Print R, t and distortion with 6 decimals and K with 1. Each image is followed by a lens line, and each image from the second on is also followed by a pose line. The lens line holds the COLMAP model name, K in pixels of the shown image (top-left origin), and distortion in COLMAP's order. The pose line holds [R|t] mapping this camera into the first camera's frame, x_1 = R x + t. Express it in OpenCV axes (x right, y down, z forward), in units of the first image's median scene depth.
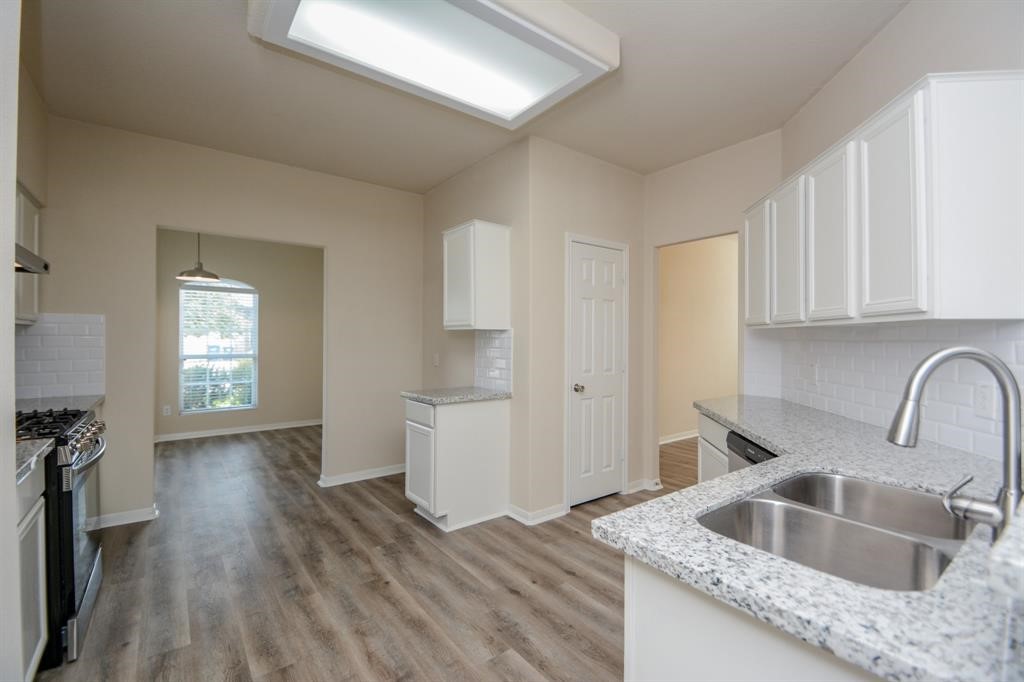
lens RADIAL K [[447.3, 0, 505.5], [0, 447.3, 337.6], [0, 0, 1]] dist [0.019462, -0.011119]
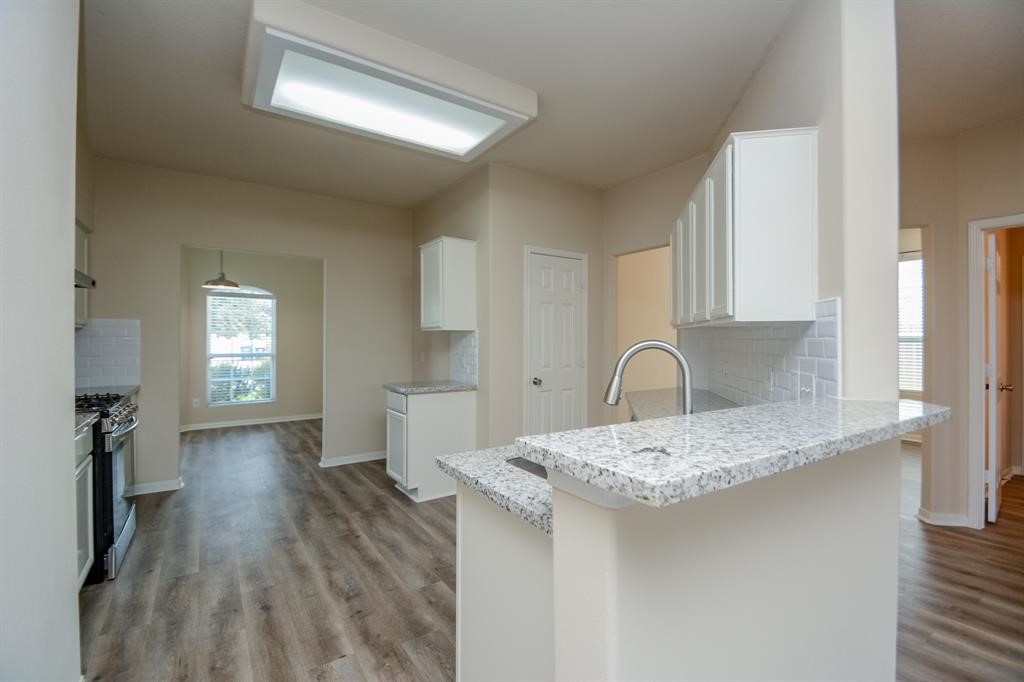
lens RADIAL K [[447.3, 0, 508.1], [0, 447.3, 337.3], [0, 0, 1]] dist [0.019462, -0.011119]
pose [[0.998588, -0.003234, -0.053031, 0.175917], [0.003156, 0.999994, -0.001552, 0.002088], [0.053035, 0.001383, 0.998592, -0.169861]]
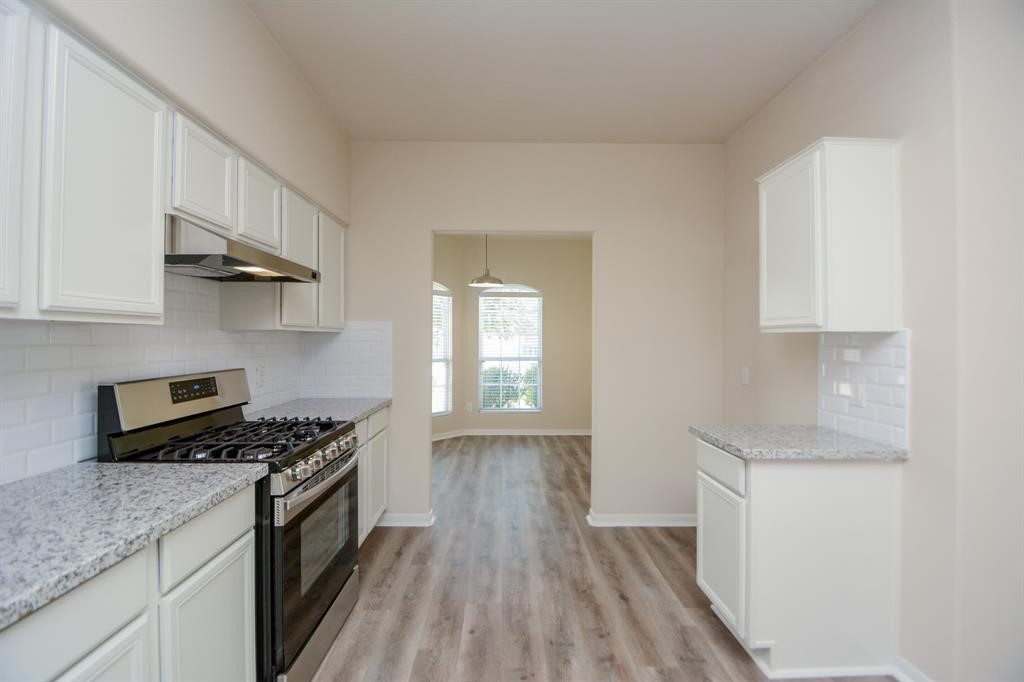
lens RADIAL K [[447.3, 0, 507.5], [0, 447.3, 335.7], [0, 0, 1]] dist [0.019462, -0.011119]
pose [[0.807858, -0.004461, -0.589360, -0.062088], [0.000494, 0.999976, -0.006891, -0.010590], [0.589377, 0.005276, 0.807841, 0.330731]]
